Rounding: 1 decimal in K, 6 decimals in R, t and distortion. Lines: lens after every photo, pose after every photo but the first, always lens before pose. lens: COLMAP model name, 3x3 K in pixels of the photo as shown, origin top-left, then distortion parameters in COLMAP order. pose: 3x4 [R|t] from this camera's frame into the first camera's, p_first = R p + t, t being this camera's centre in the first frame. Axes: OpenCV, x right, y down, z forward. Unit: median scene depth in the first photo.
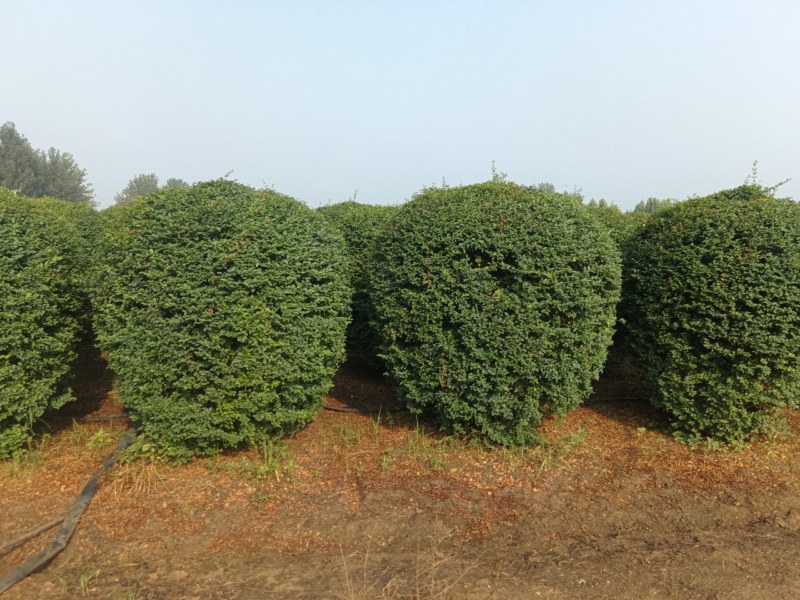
lens RADIAL K [[643.0, 0, 400.0], [0, 643.0, 300.0], [0, 0, 1]] dist [-0.003242, 0.001299]
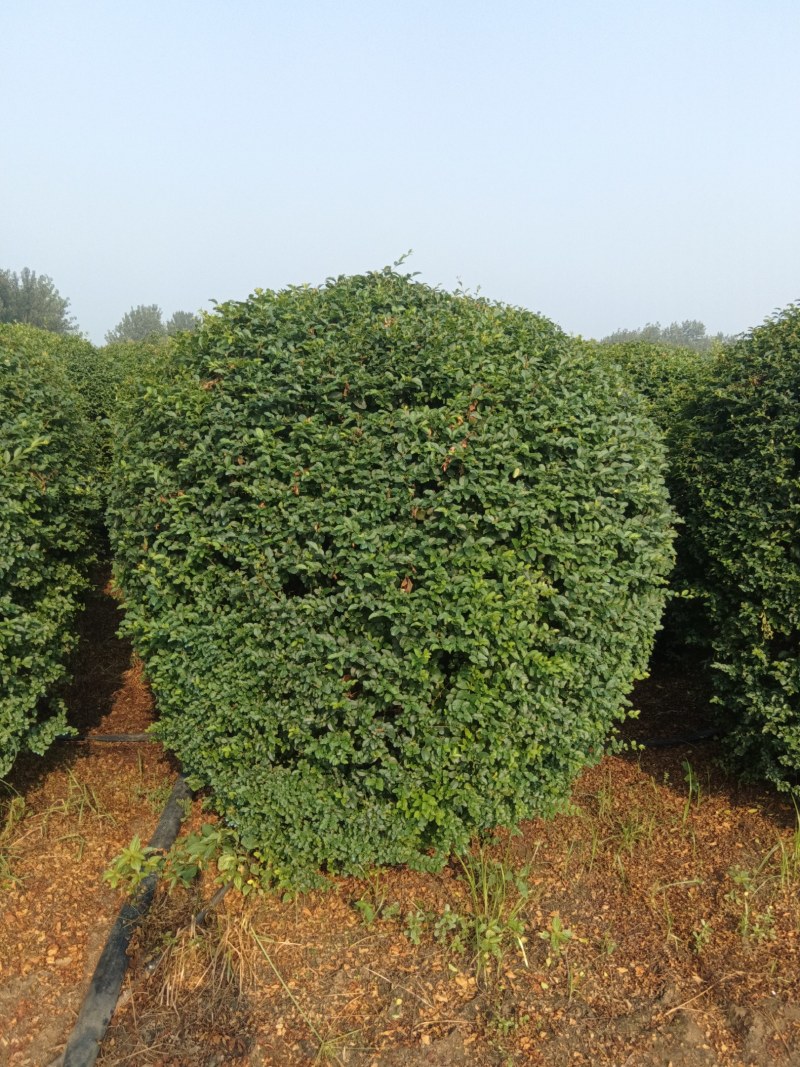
lens RADIAL K [[857.6, 0, 396.6], [0, 857.6, 521.7], [0, 0, 1]] dist [-0.003242, 0.001299]
pose [[0.995818, 0.028586, -0.086767, -0.240930], [-0.024202, 0.998397, 0.051162, -0.047845], [0.088091, -0.048848, 0.994914, 0.438894]]
